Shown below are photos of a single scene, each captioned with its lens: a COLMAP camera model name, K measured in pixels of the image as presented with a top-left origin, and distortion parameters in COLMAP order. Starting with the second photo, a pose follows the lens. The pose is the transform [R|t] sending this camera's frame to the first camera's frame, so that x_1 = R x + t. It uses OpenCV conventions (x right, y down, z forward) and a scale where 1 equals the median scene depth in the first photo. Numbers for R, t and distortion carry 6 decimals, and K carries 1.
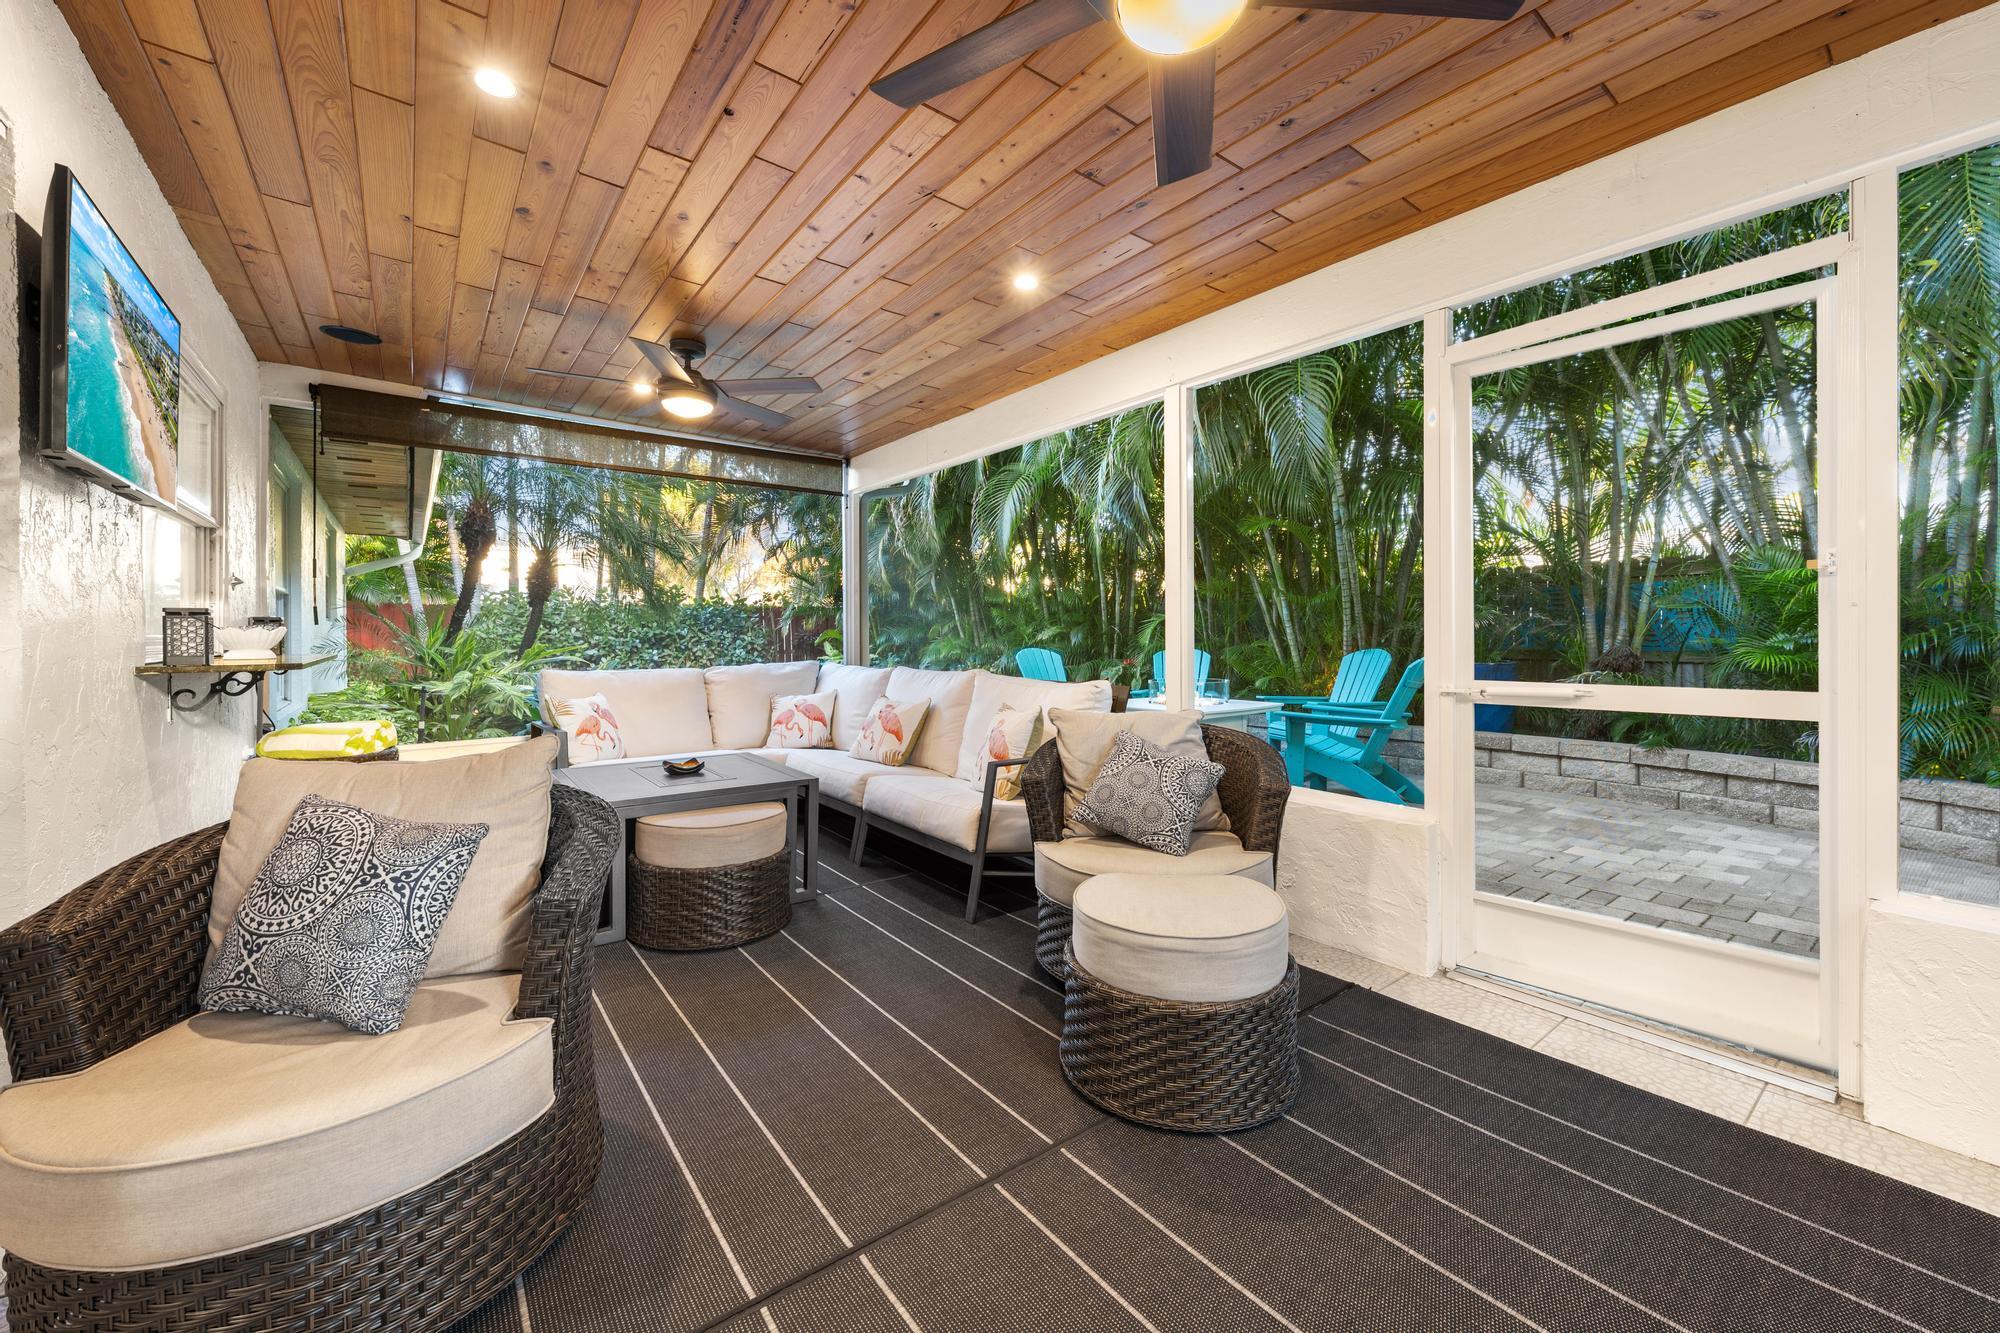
lens RADIAL K [[773.8, 0, 1017.2], [0, 773.8, 637.9], [0, 0, 1]] dist [0.000560, -0.000626]
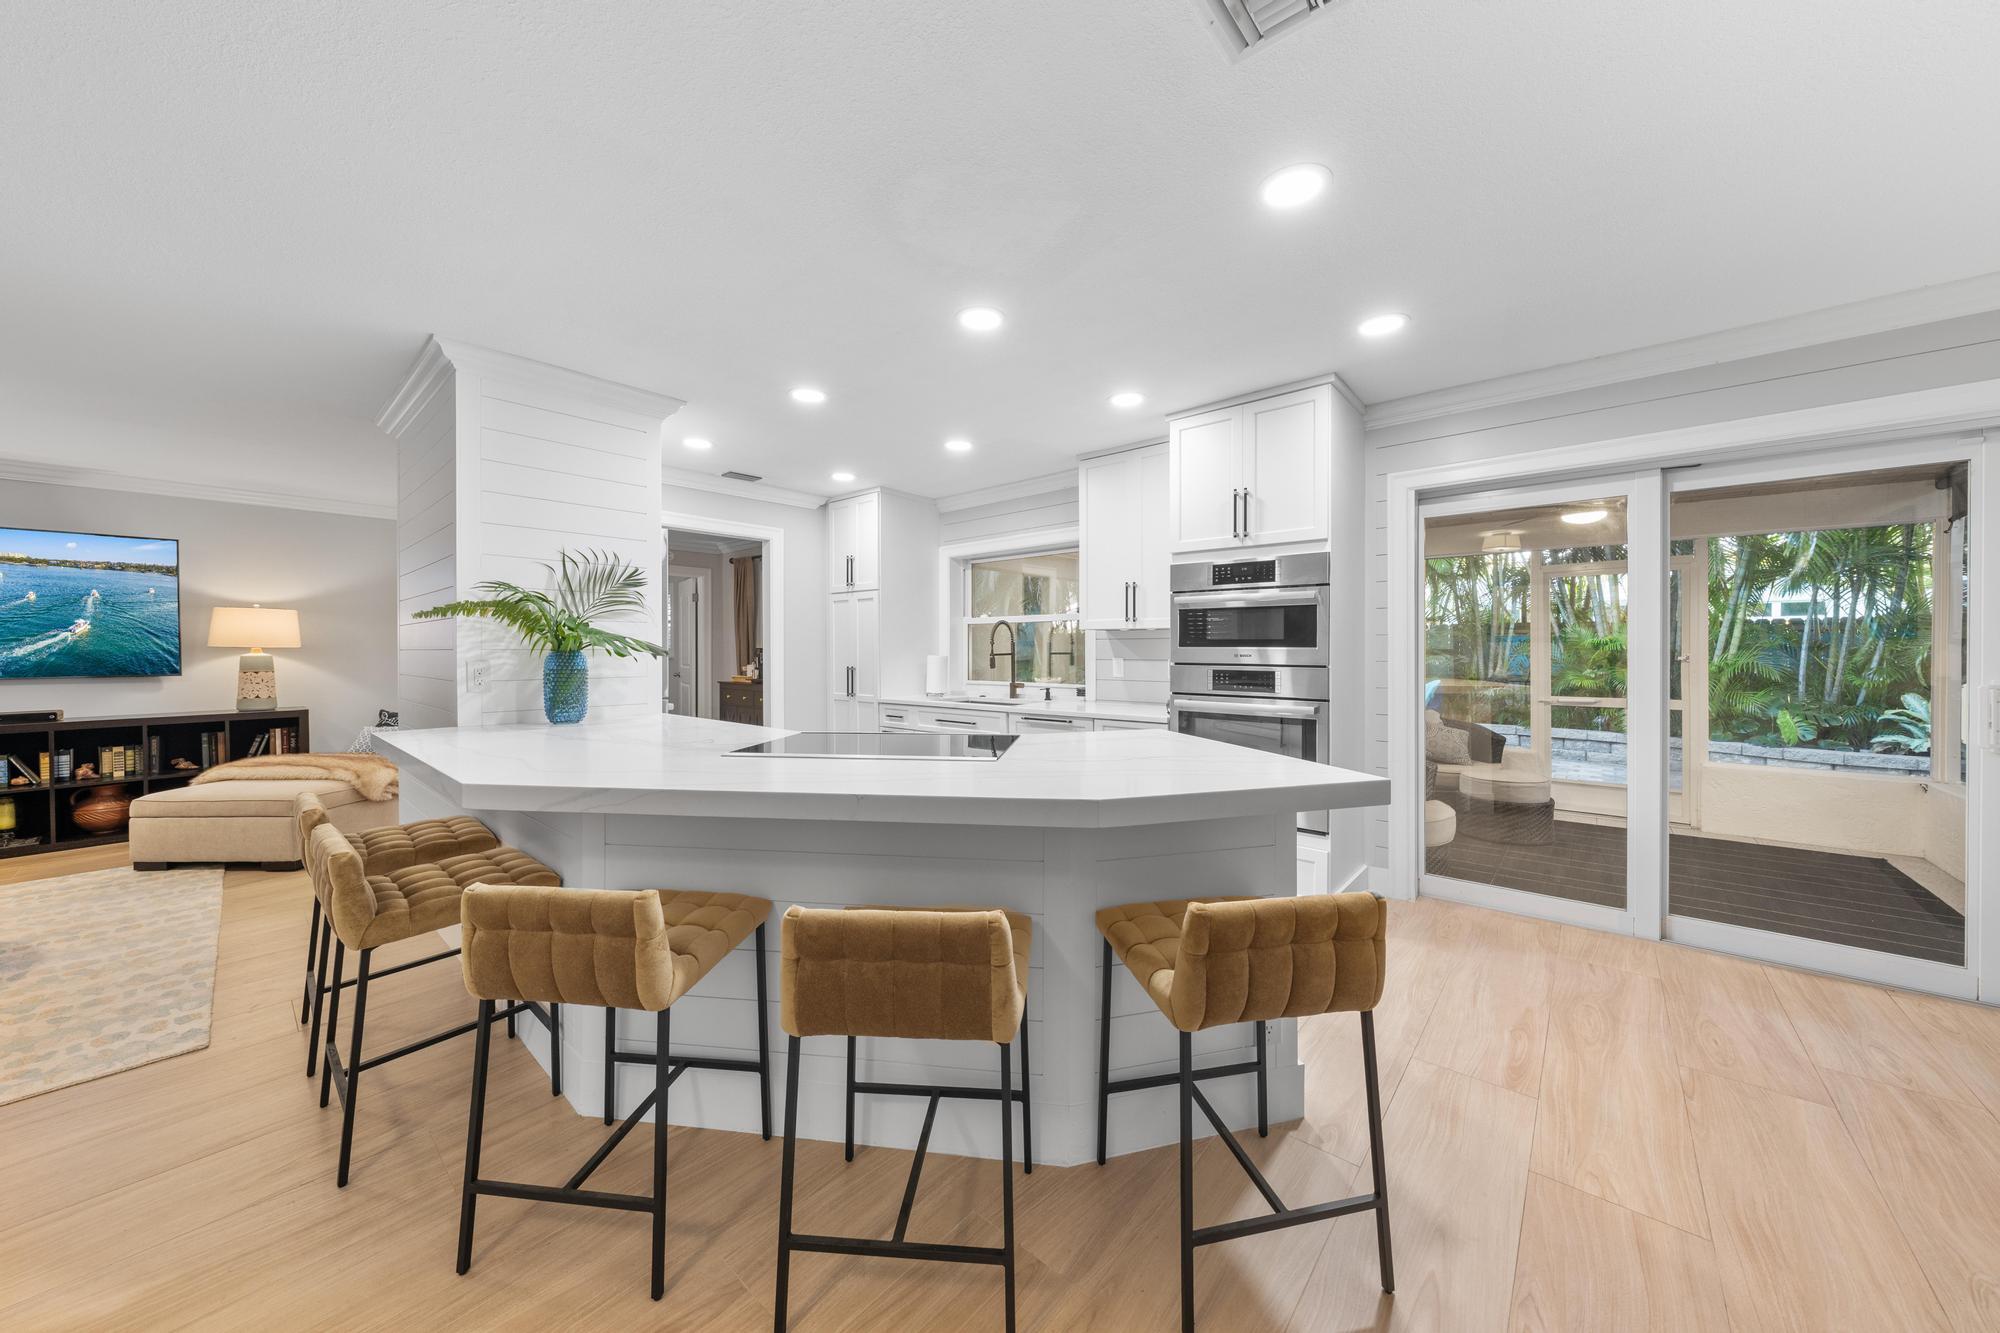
lens RADIAL K [[682.0, 0, 997.5], [0, 682.0, 651.6], [0, 0, 1]] dist [0.001052, 0.000131]
pose [[0.979917, -0.002928, 0.199386, -1.170877], [0.003676, 0.999988, -0.003378, -0.066146], [-0.199374, 0.004043, 0.979915, -0.607953]]
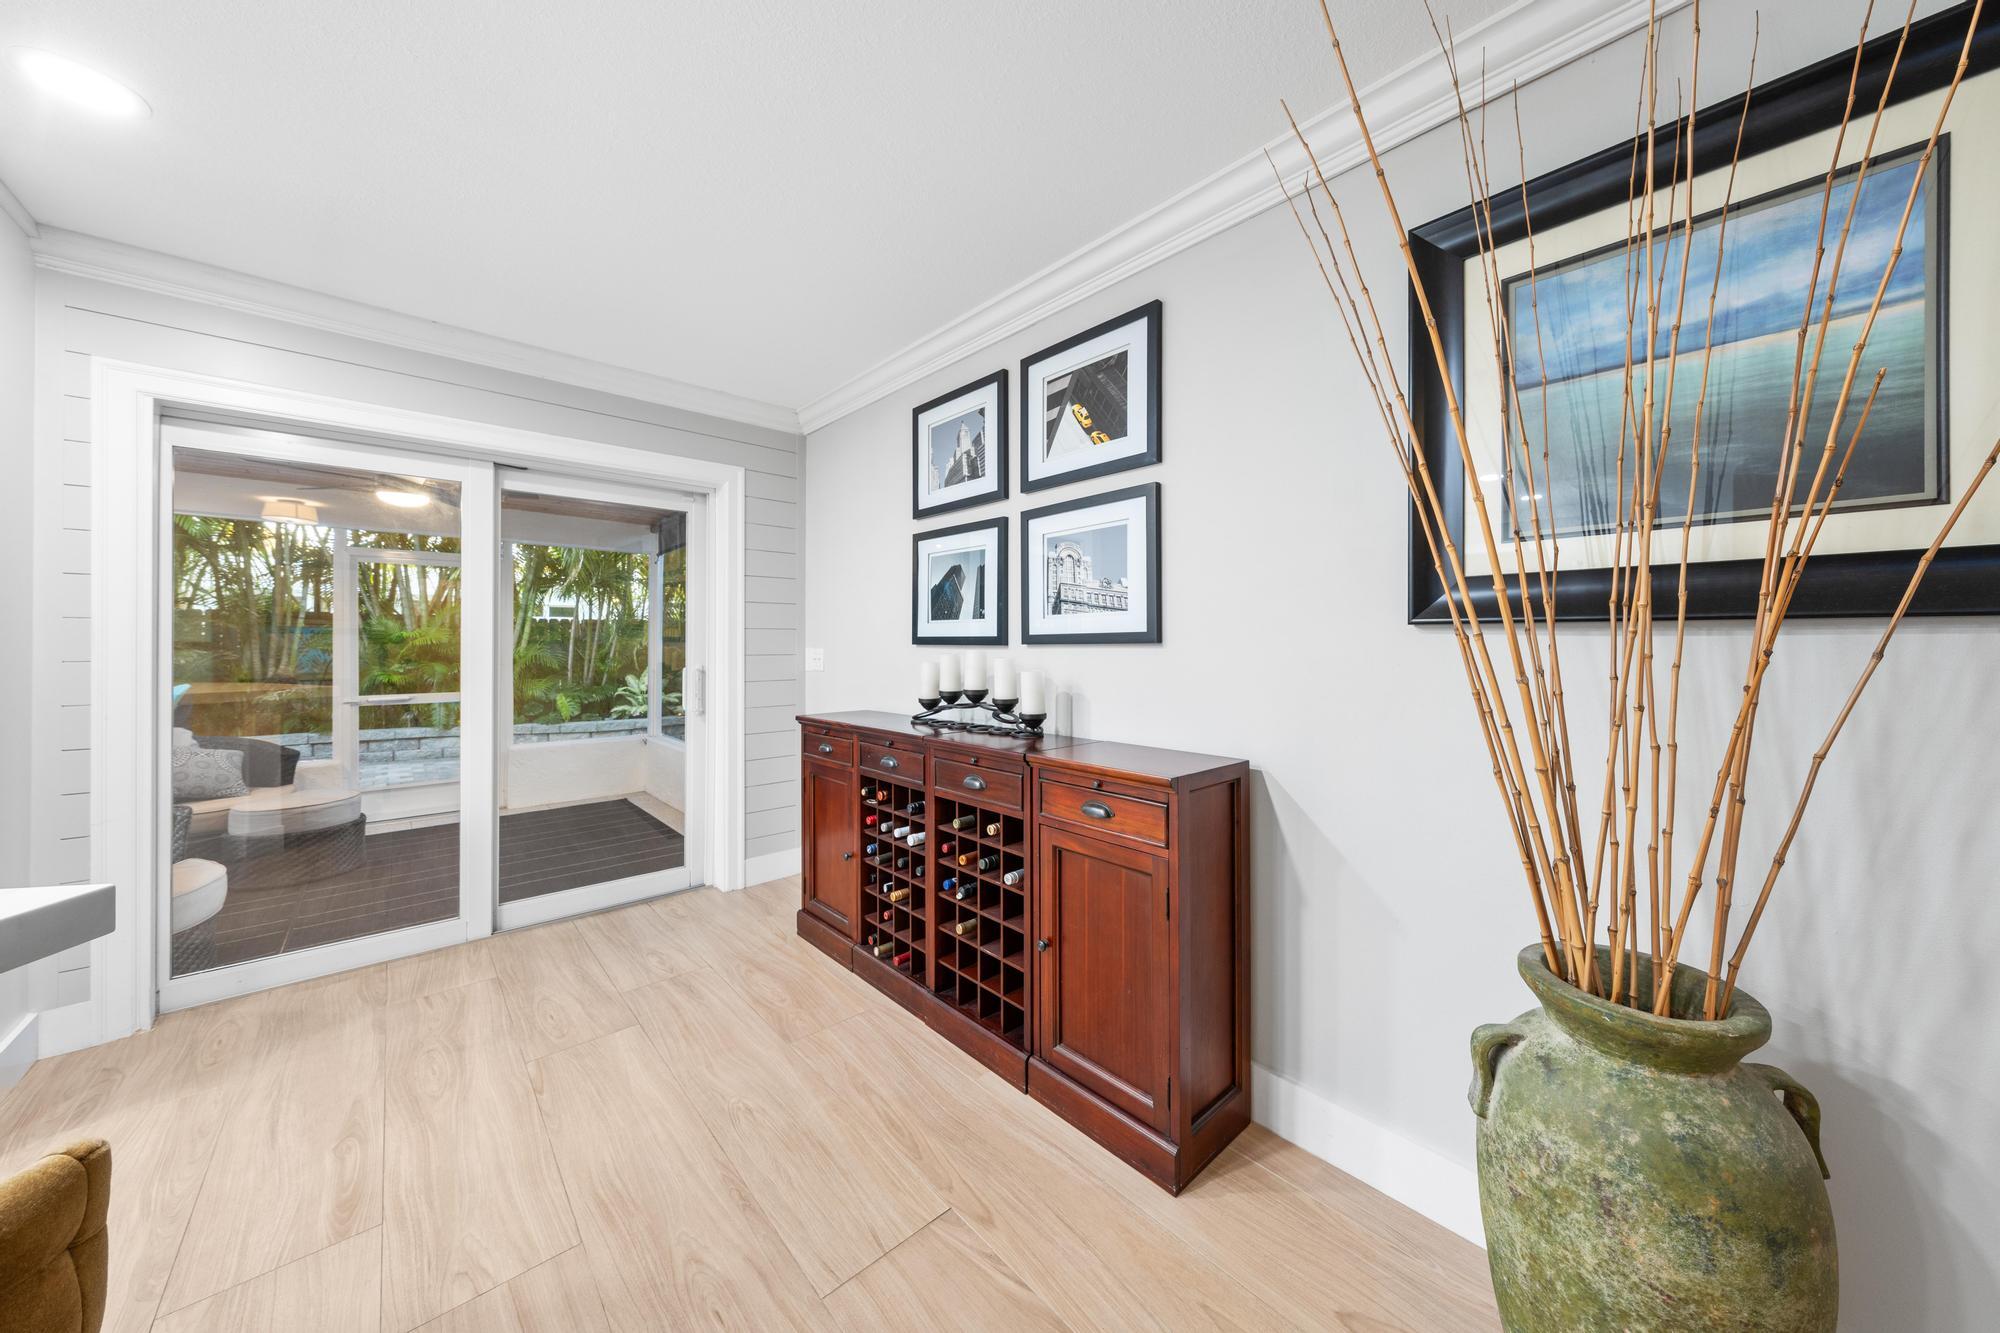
lens RADIAL K [[682.0, 0, 1022.1], [0, 682.0, 641.5], [0, 0, 1]] dist [0.001052, 0.000131]
pose [[-0.092837, 0.002682, 0.995678, -1.111420], [0.004032, 0.999989, -0.002318, -0.065769], [-0.995673, 0.003799, -0.092847, -0.531592]]
